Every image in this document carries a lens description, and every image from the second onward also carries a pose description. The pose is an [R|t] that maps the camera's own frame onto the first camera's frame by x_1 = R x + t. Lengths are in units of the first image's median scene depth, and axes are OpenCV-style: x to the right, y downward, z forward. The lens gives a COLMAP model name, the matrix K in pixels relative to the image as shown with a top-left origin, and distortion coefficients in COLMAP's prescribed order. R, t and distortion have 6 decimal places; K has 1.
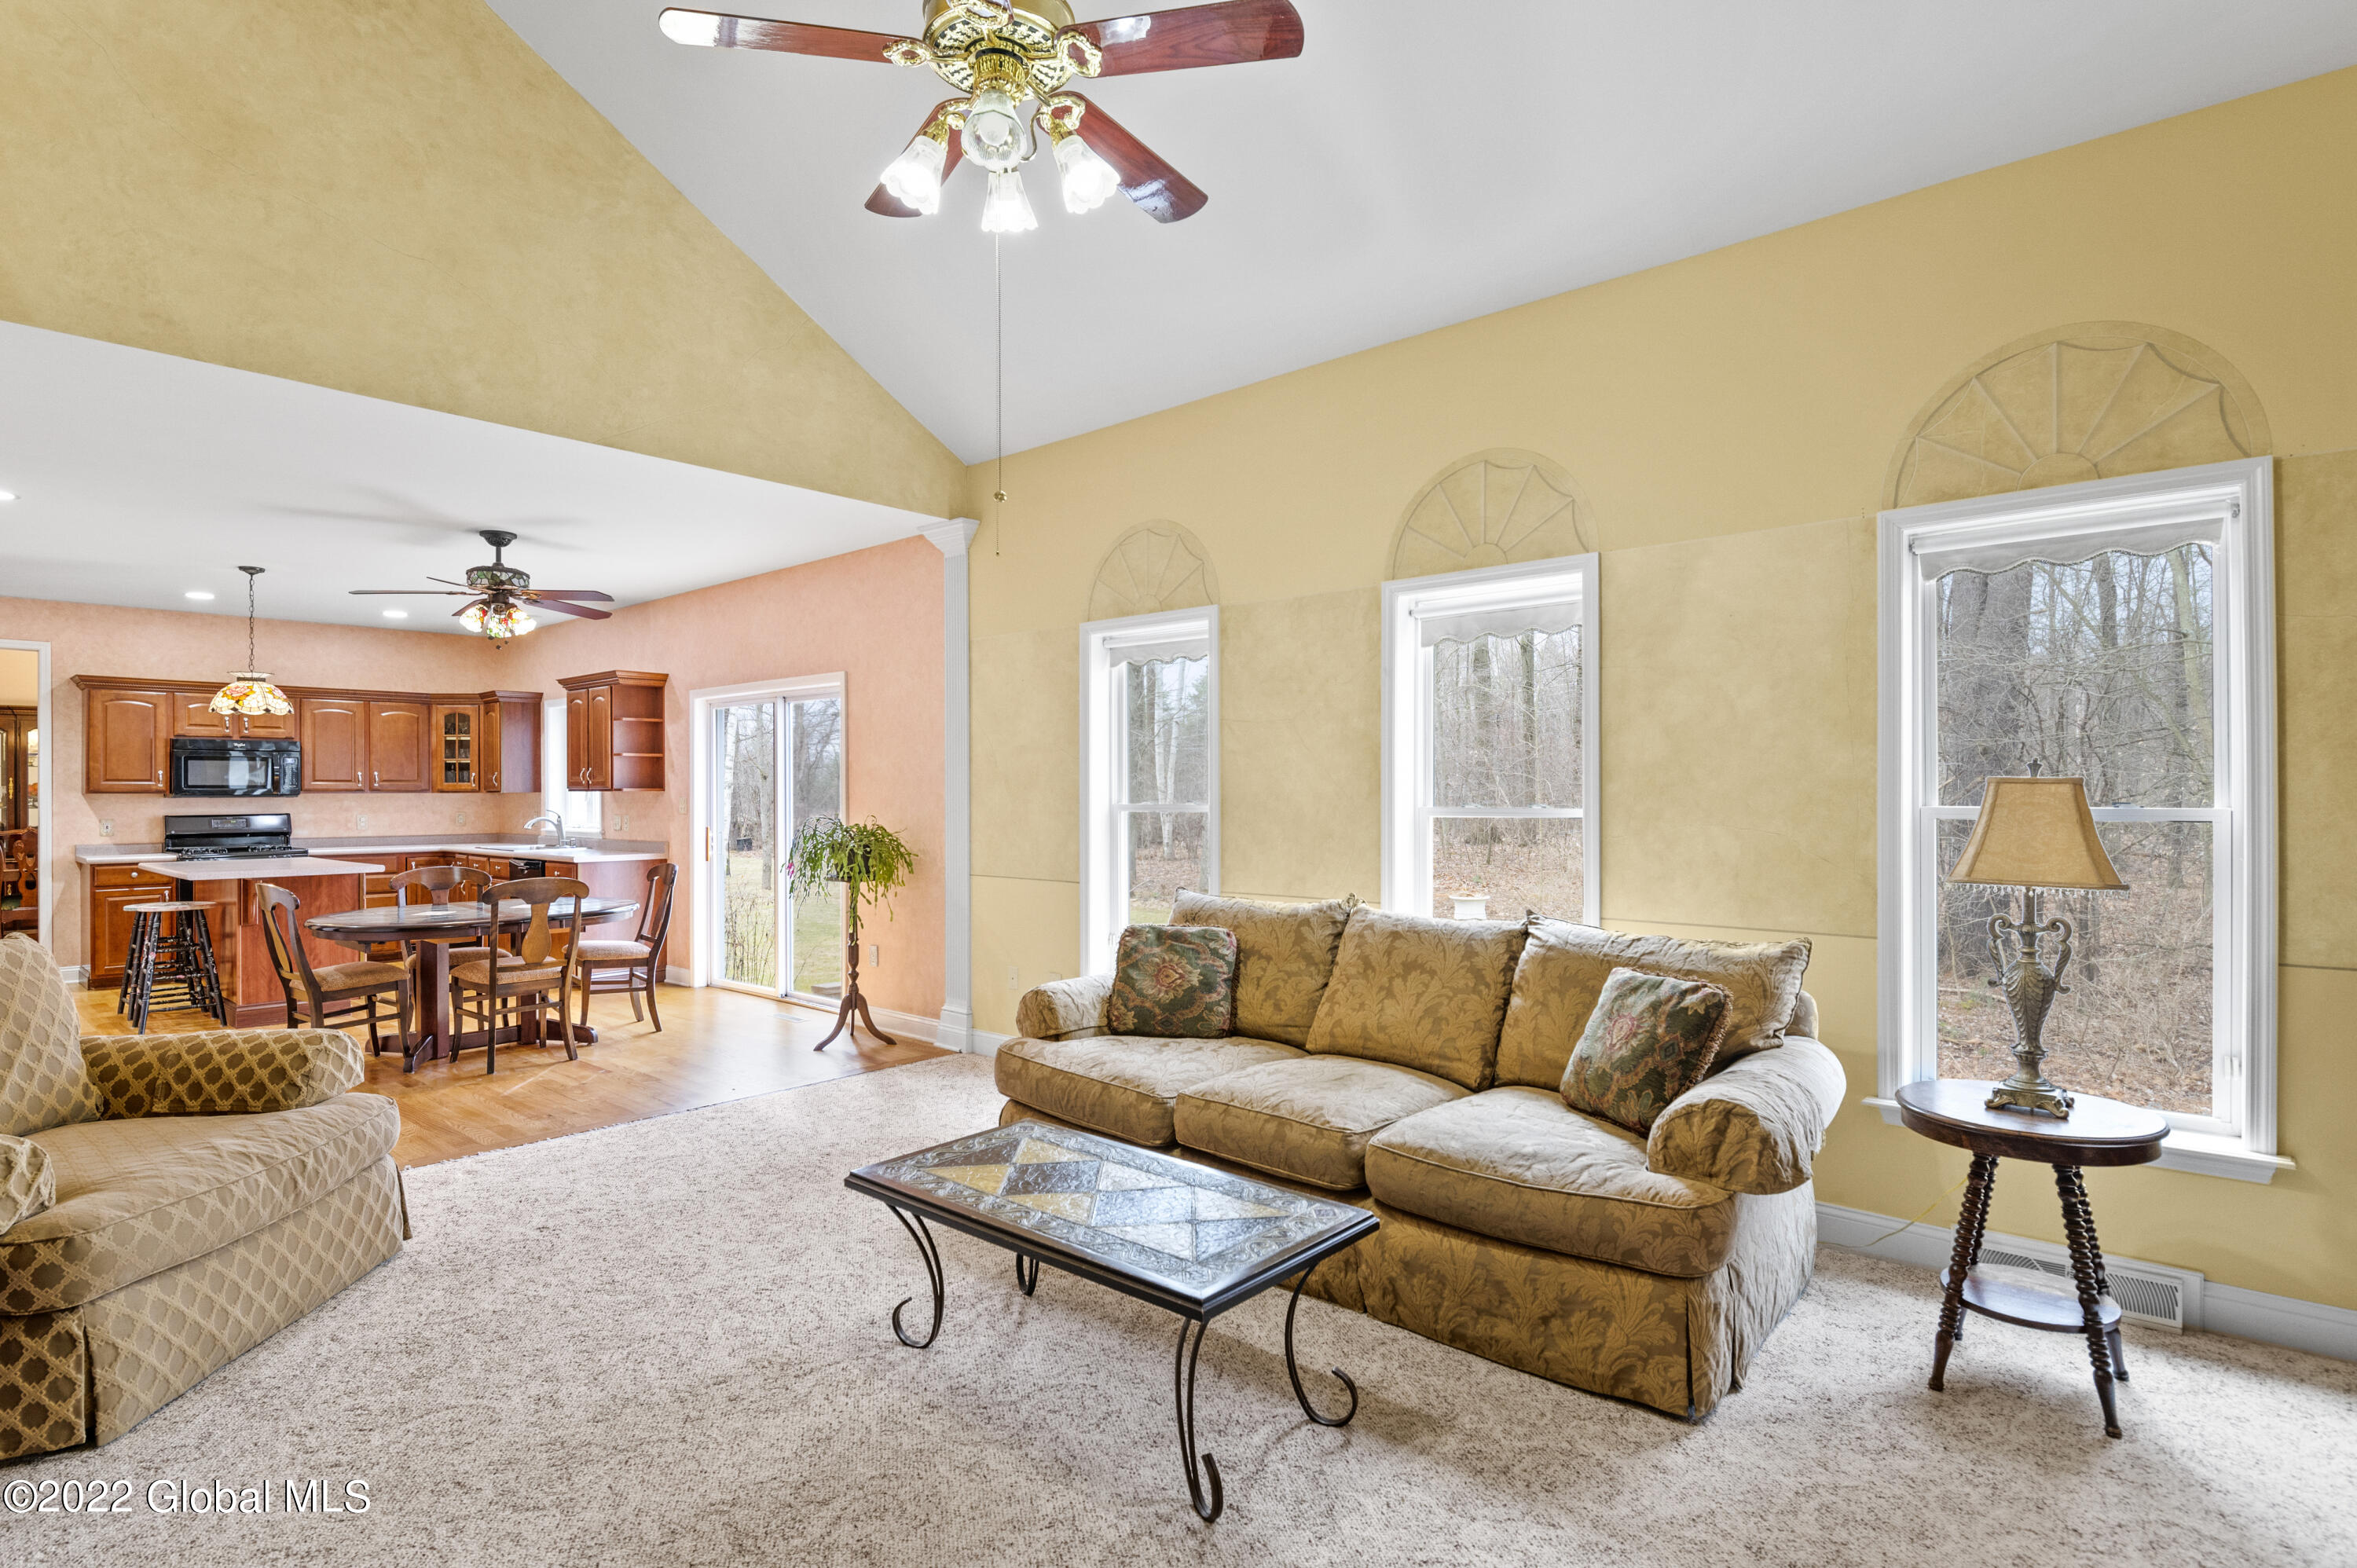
lens RADIAL K [[1196.7, 0, 1224.0], [0, 1196.7, 784.0], [0, 0, 1]] dist [-0.002941, -0.002820]
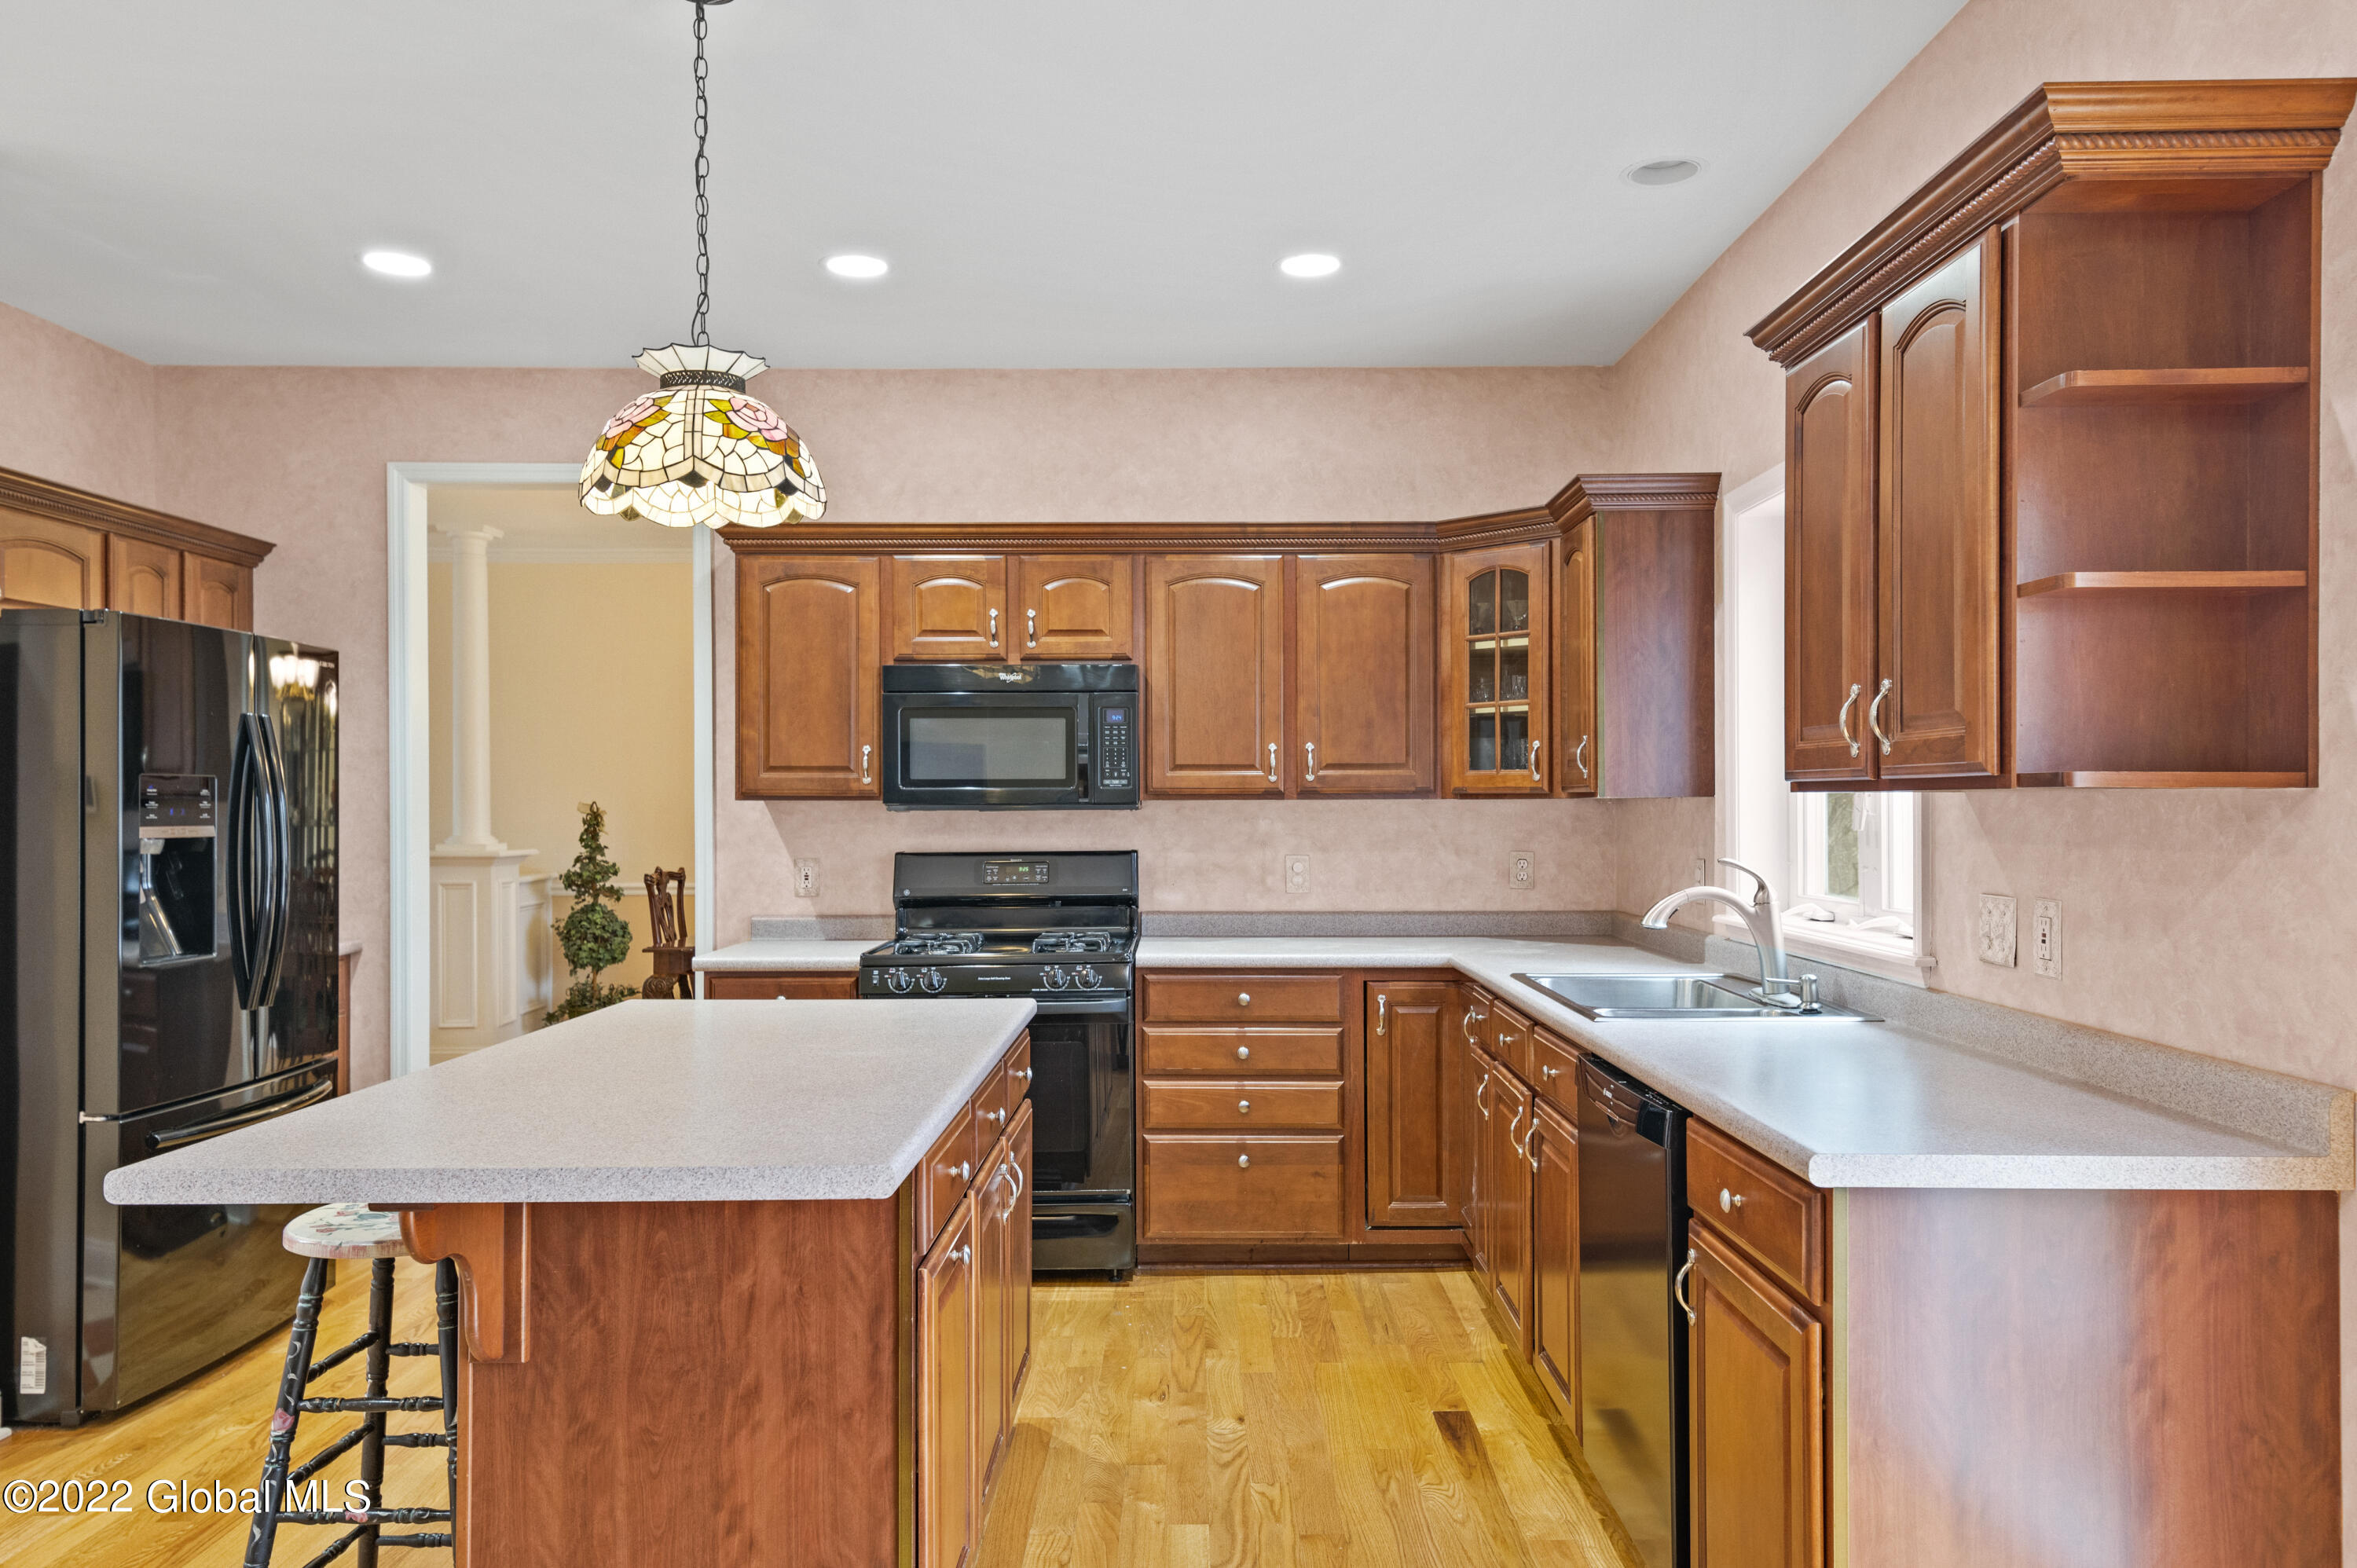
lens RADIAL K [[1660.8, 0, 1177.3], [0, 1660.8, 799.8], [0, 0, 1]] dist [0.032360, 0.002145]
pose [[0.647030, 0.000755, -0.762464, -0.376126], [0.005224, 0.999972, 0.005424, 0.005214], [0.762446, -0.007493, 0.647008, 0.695958]]
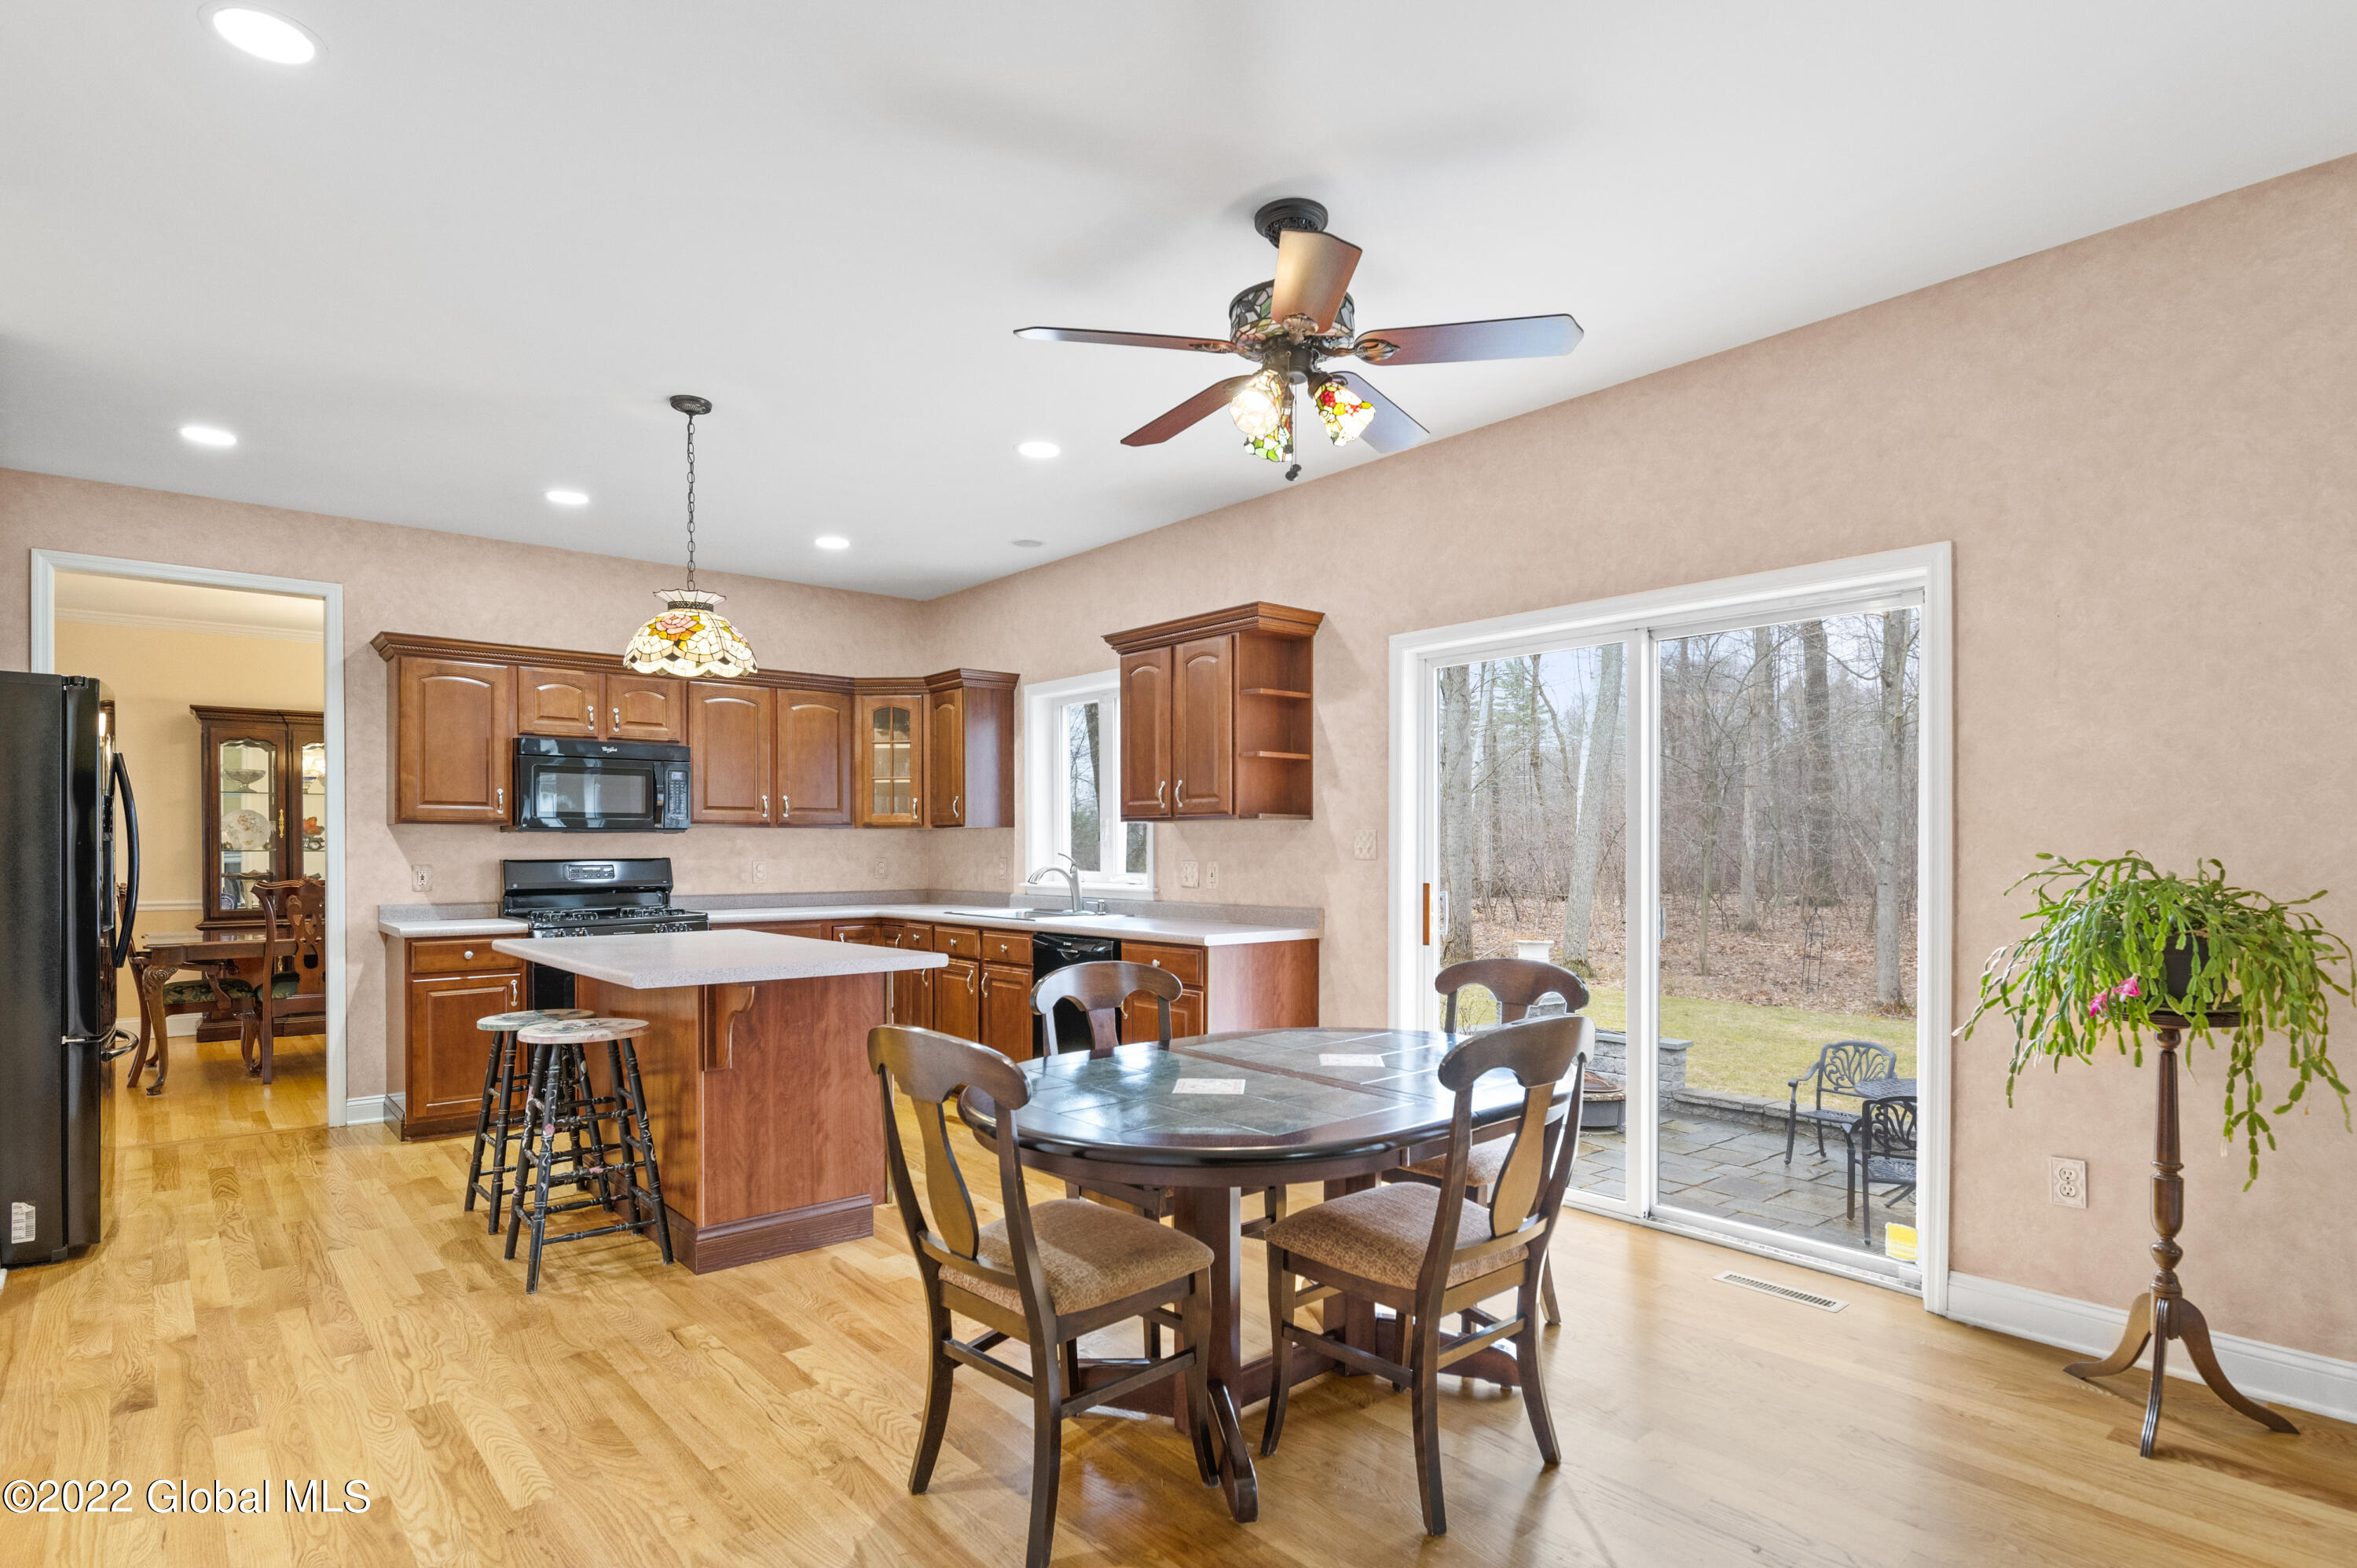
lens RADIAL K [[1230.6, 0, 1231.6], [0, 1230.6, 850.3], [0, 0, 1]] dist [0.000285, -0.000642]
pose [[0.991148, 0.003273, -0.132722, -0.414015], [-0.001989, 0.999950, 0.009810, 0.014155], [0.132747, -0.009459, 0.991105, 0.397647]]
